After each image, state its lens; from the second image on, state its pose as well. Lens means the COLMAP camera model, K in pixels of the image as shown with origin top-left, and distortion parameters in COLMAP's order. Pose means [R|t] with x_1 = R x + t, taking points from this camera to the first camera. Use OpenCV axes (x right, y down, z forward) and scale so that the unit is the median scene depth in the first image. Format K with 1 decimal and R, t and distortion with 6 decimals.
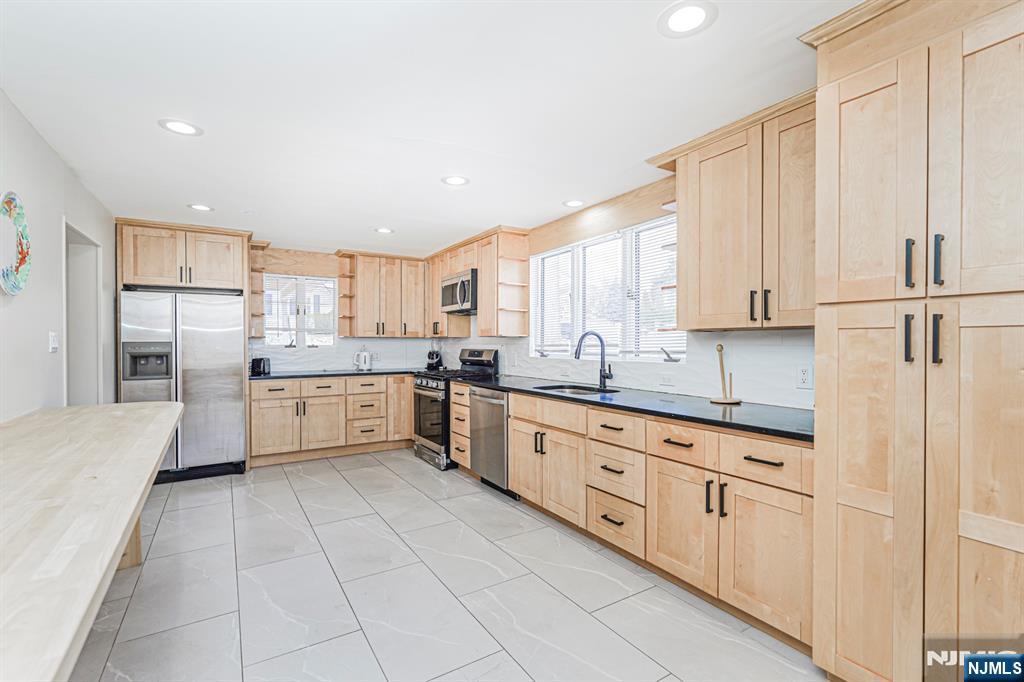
lens RADIAL K [[457.0, 0, 505.8], [0, 457.0, 345.3], [0, 0, 1]] dist [-0.001265, 0.001942]
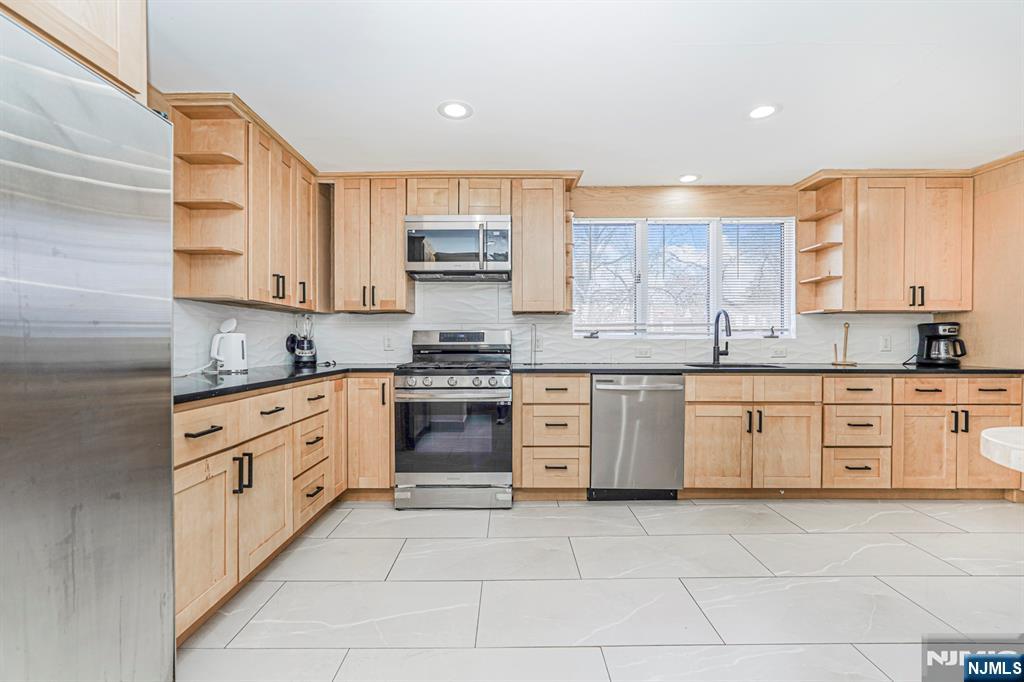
lens RADIAL K [[457.0, 0, 509.5], [0, 457.0, 341.7], [0, 0, 1]] dist [-0.001265, 0.001942]
pose [[0.526817, -0.001965, 0.849976, -0.998088], [0.002858, 0.999996, 0.000541, 0.041958], [-0.849974, 0.002144, 0.526821, 0.914760]]
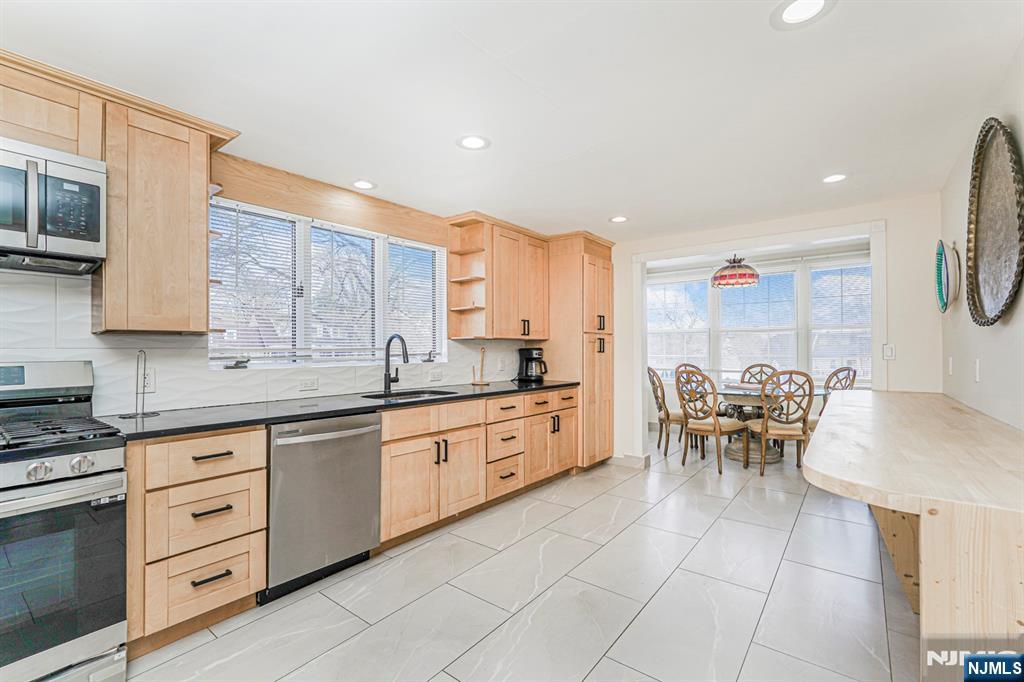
lens RADIAL K [[457.0, 0, 508.6], [0, 457.0, 344.4], [0, 0, 1]] dist [-0.001265, 0.001942]
pose [[-0.340729, 0.008433, 0.940124, -0.849011], [0.005646, 0.999960, -0.006923, -0.001673], [-0.940145, 0.002949, -0.340763, 1.170777]]
